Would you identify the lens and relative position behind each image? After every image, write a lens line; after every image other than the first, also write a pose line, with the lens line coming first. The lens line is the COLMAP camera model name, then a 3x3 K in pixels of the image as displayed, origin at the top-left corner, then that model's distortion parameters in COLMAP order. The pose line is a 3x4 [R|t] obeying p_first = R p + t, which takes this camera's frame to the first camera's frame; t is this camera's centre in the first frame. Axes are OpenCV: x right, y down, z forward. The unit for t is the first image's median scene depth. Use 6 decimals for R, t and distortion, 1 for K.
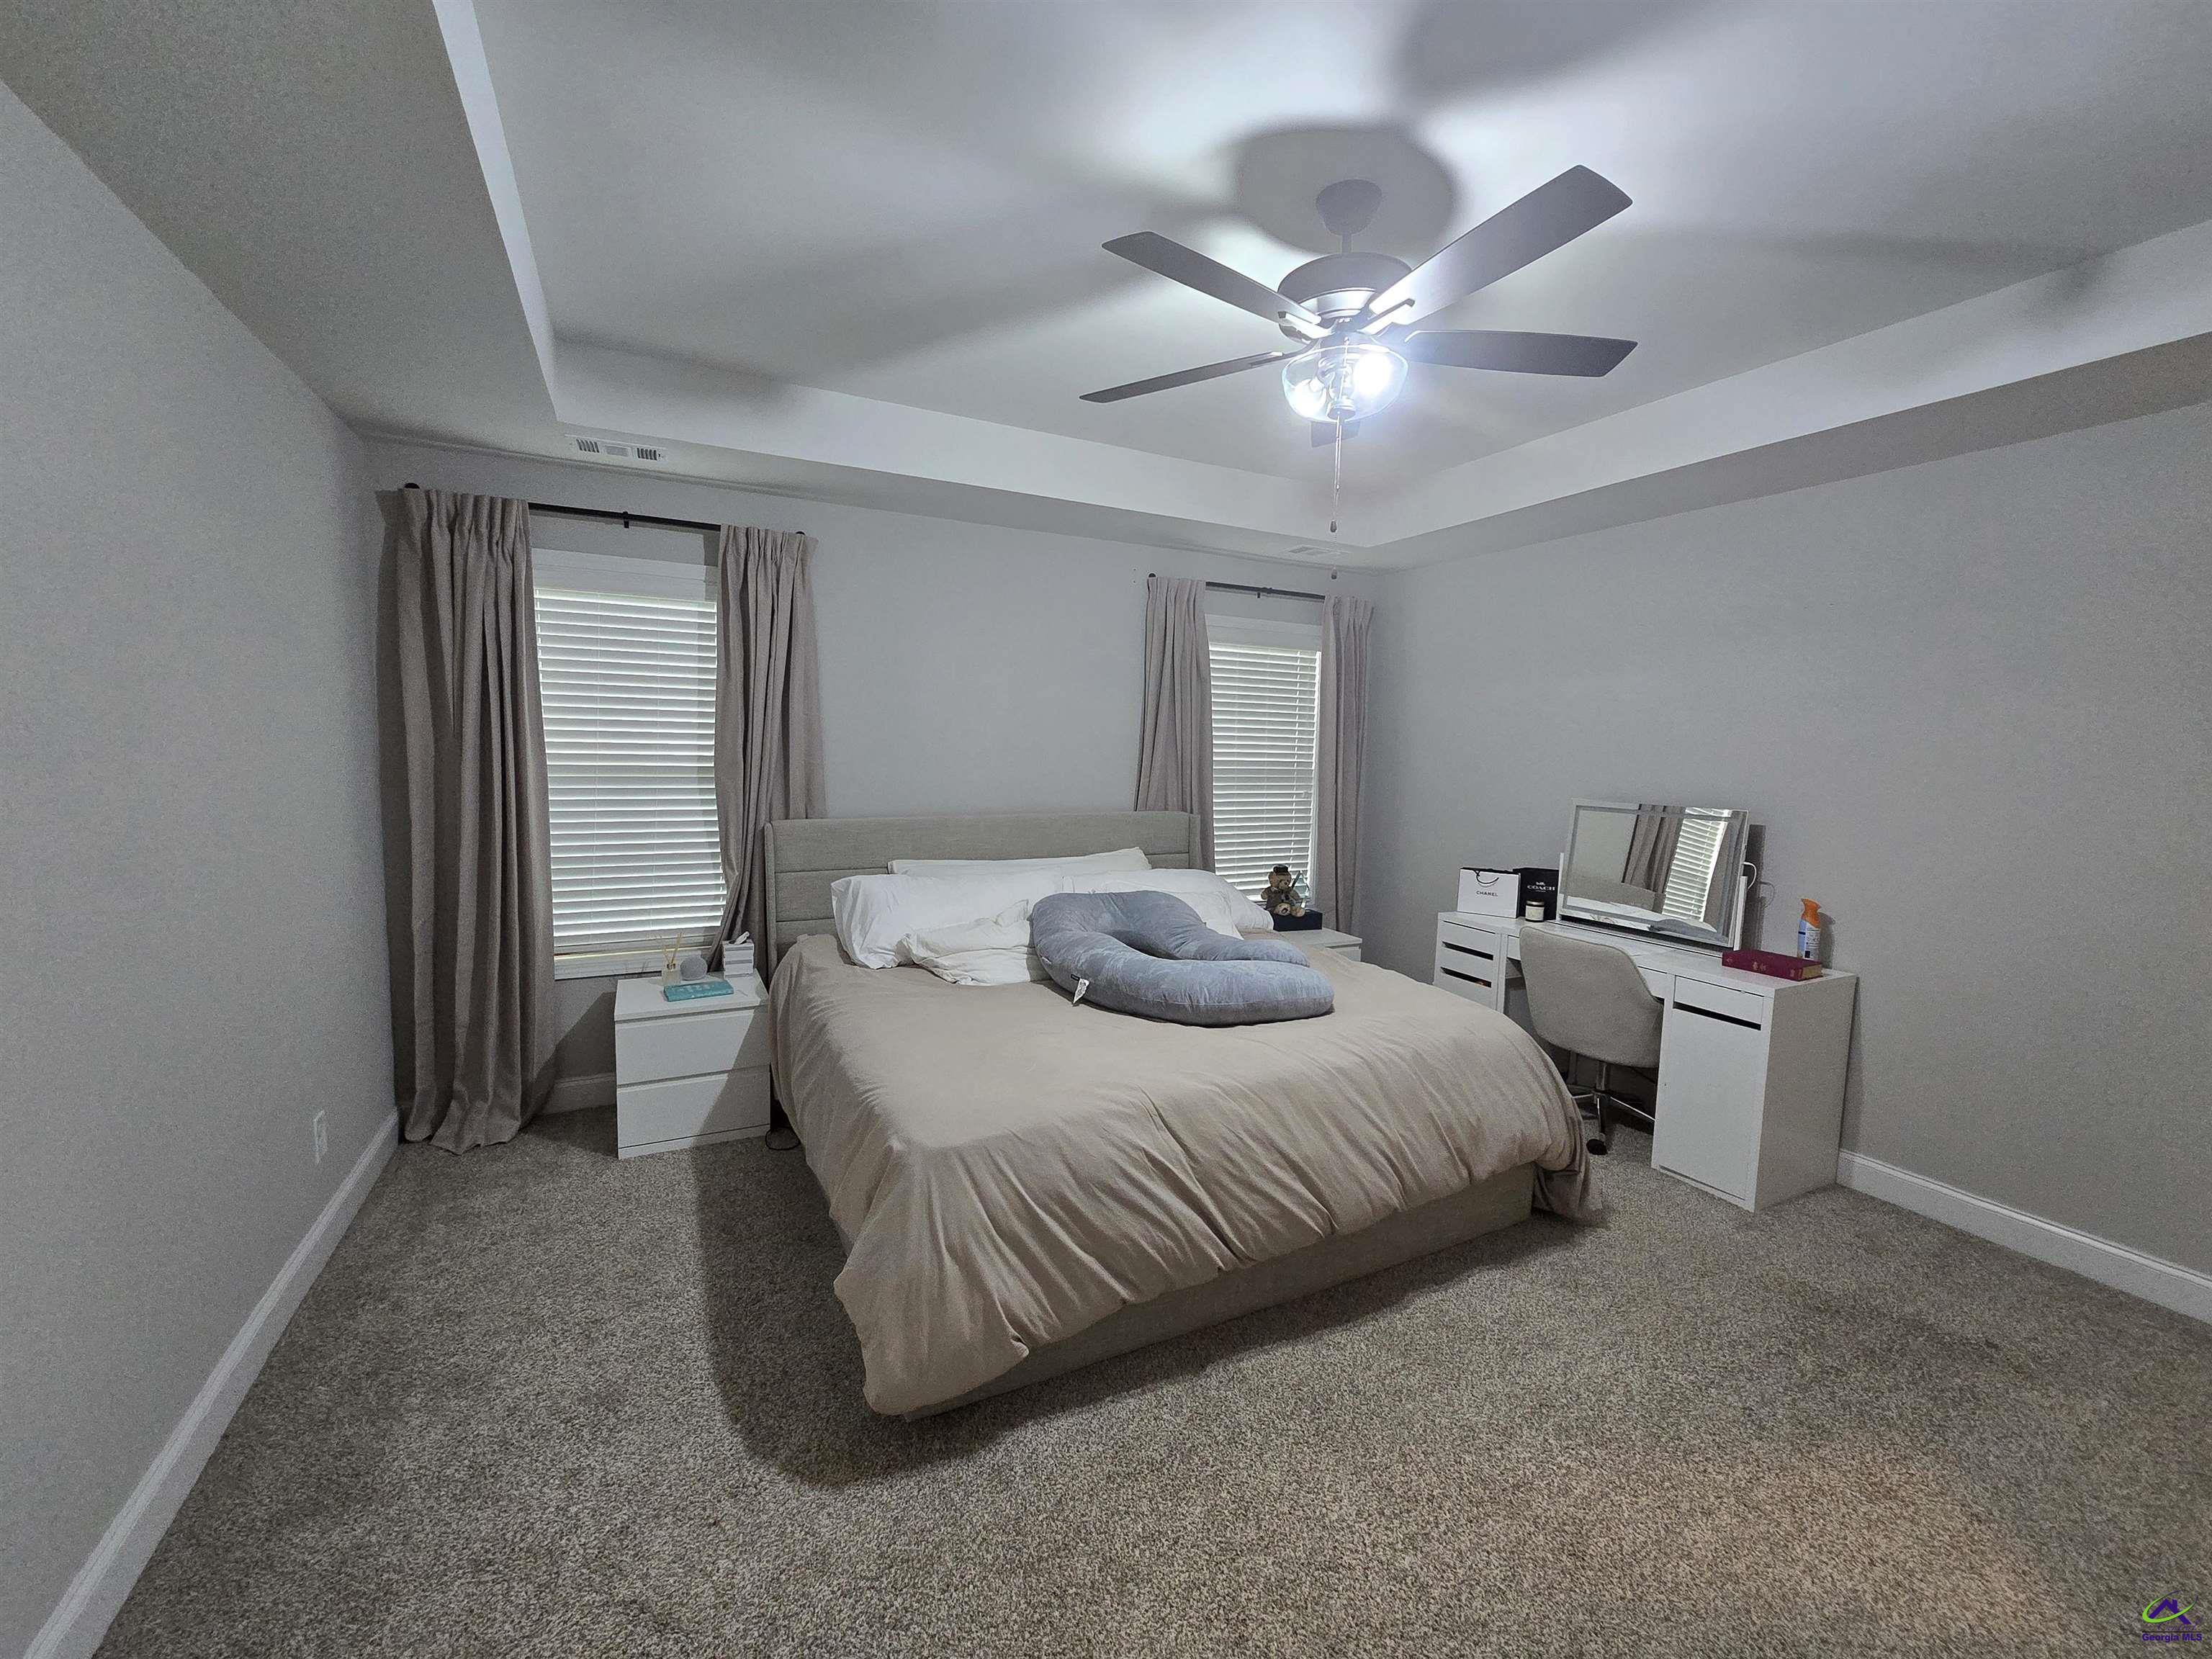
lens RADIAL K [[894.5, 0, 1102.1], [0, 894.5, 814.6], [0, 0, 1]] dist [-0.000327, -0.000050]
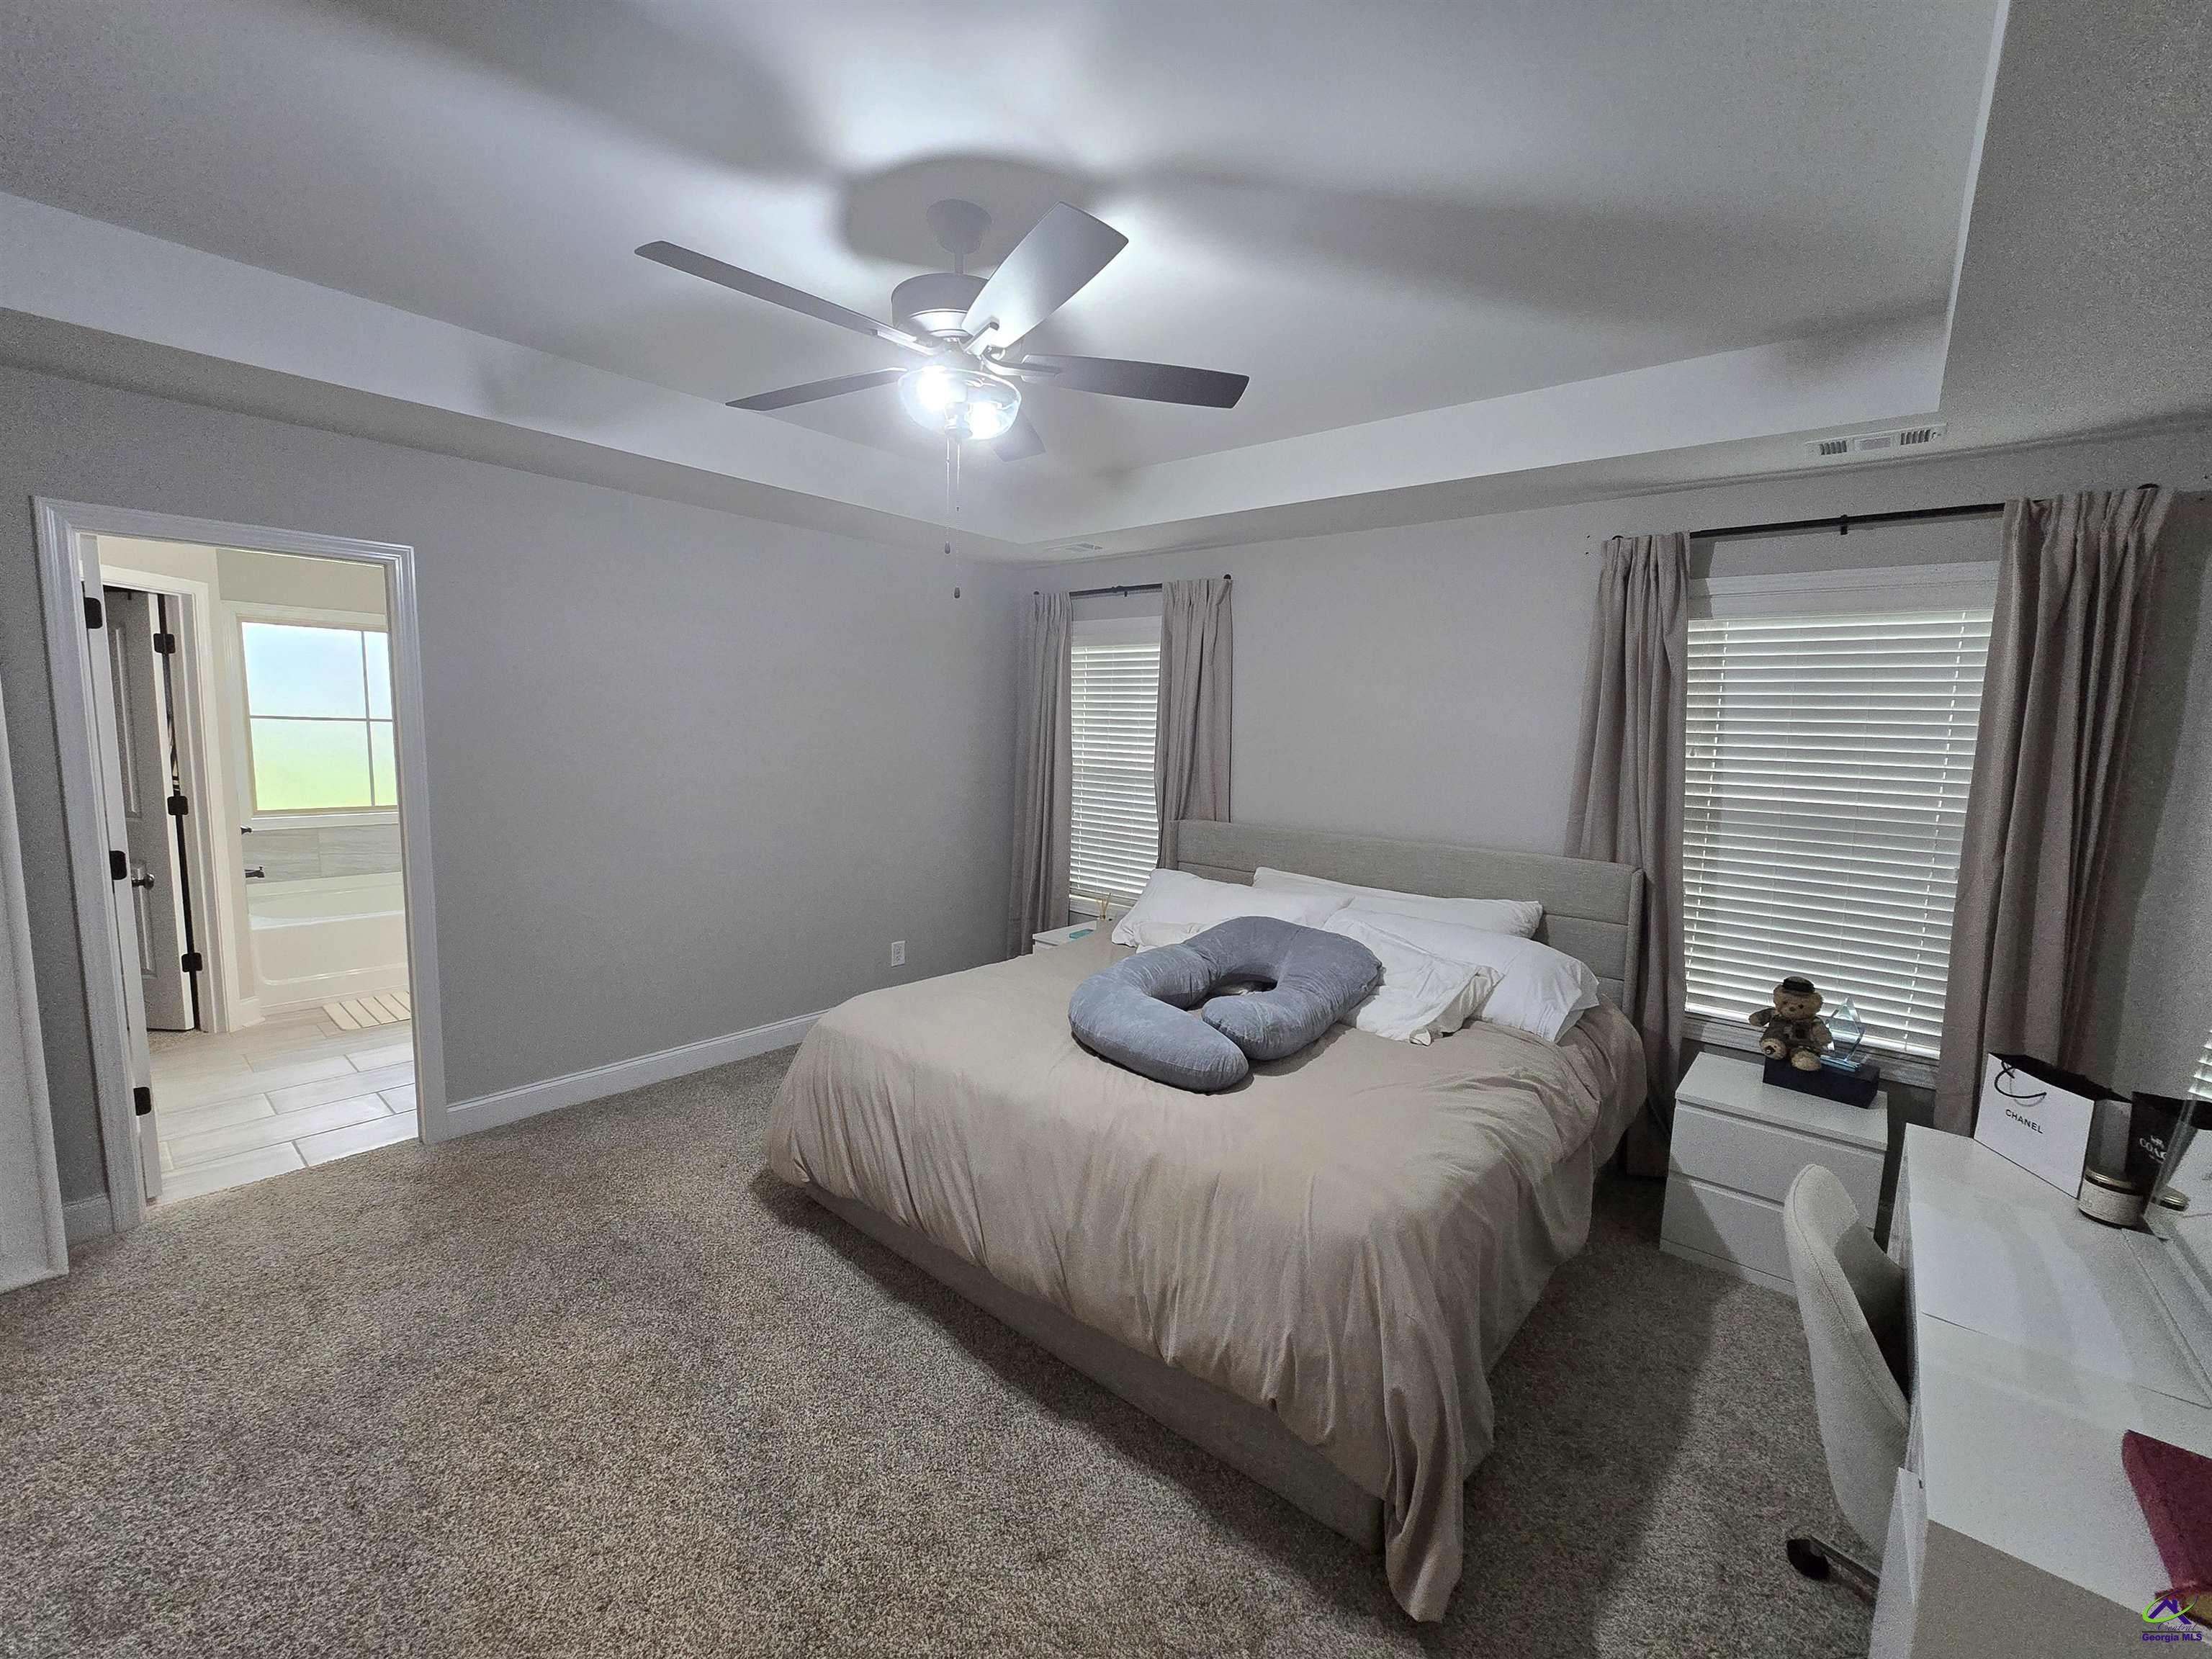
lens RADIAL K [[907.3, 0, 1111.6], [0, 907.3, 822.4], [0, 0, 1]] dist [-0.000357, 0.000103]
pose [[0.397175, 0.082946, -0.913987, 0.786036], [-0.107978, 0.993214, 0.043214, -0.038045], [0.911369, 0.081527, 0.403436, 0.473641]]
